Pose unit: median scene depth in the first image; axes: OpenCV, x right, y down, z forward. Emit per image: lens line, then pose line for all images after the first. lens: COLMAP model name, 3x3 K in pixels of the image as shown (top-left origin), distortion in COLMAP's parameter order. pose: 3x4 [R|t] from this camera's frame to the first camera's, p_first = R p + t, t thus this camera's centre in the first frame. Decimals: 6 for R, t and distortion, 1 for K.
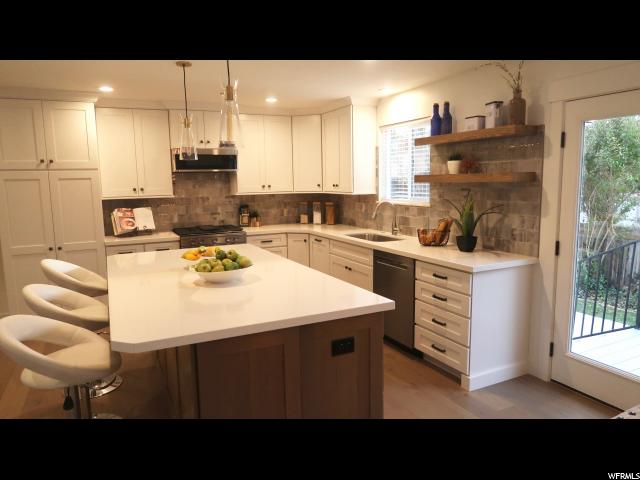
lens RADIAL K [[444.8, 0, 321.8], [0, 444.8, 239.4], [0, 0, 1]] dist [-0.020320, 0.008294]
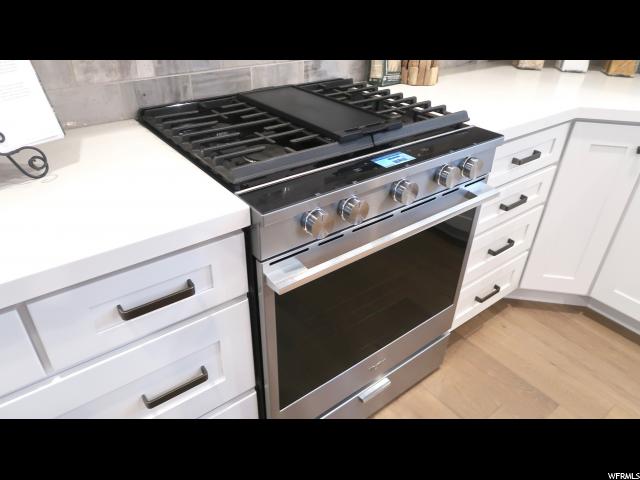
lens RADIAL K [[444.8, 0, 320.9], [0, 444.8, 240.3], [0, 0, 1]] dist [-0.020320, 0.008294]
pose [[0.979261, -0.070291, 0.190018, -0.285752], [-0.013199, 0.913762, 0.406036, -0.054269], [-0.202172, -0.400123, 0.893884, 0.741806]]
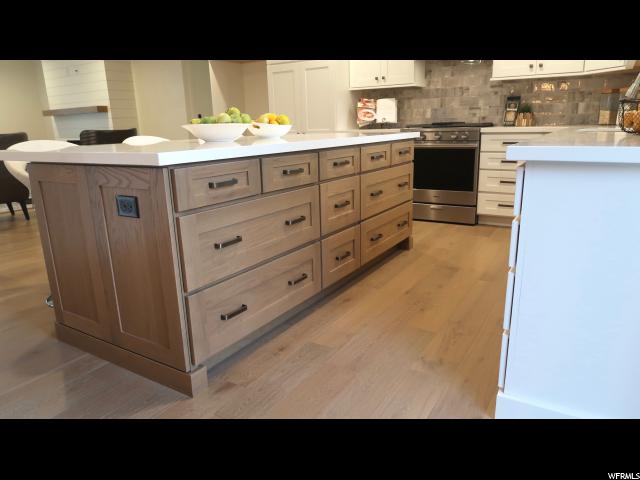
lens RADIAL K [[444.8, 0, 321.3], [0, 444.8, 234.6], [0, 0, 1]] dist [-0.020320, 0.008294]
pose [[0.527725, 0.207856, -0.823591, 0.328843], [-0.097349, 0.978009, 0.184450, 0.045917], [0.843818, -0.017163, 0.536354, 0.335932]]
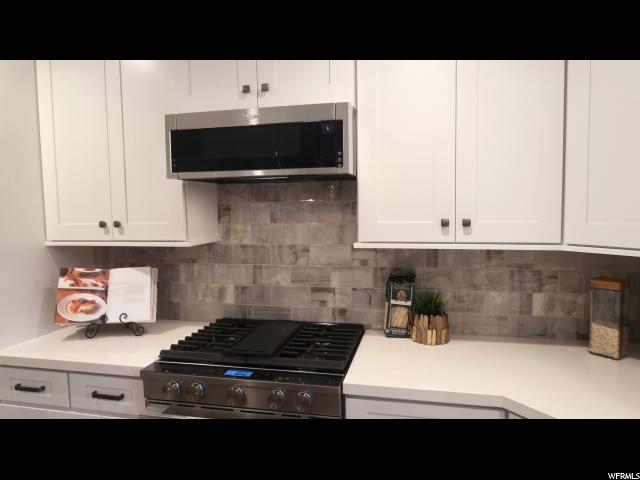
lens RADIAL K [[444.8, 0, 319.4], [0, 444.8, 238.1], [0, 0, 1]] dist [-0.020320, 0.008294]
pose [[0.771373, 0.056764, -0.633847, -0.005340], [-0.085385, 0.996240, -0.014693, -0.098315], [0.630629, 0.065455, 0.773319, 0.715465]]
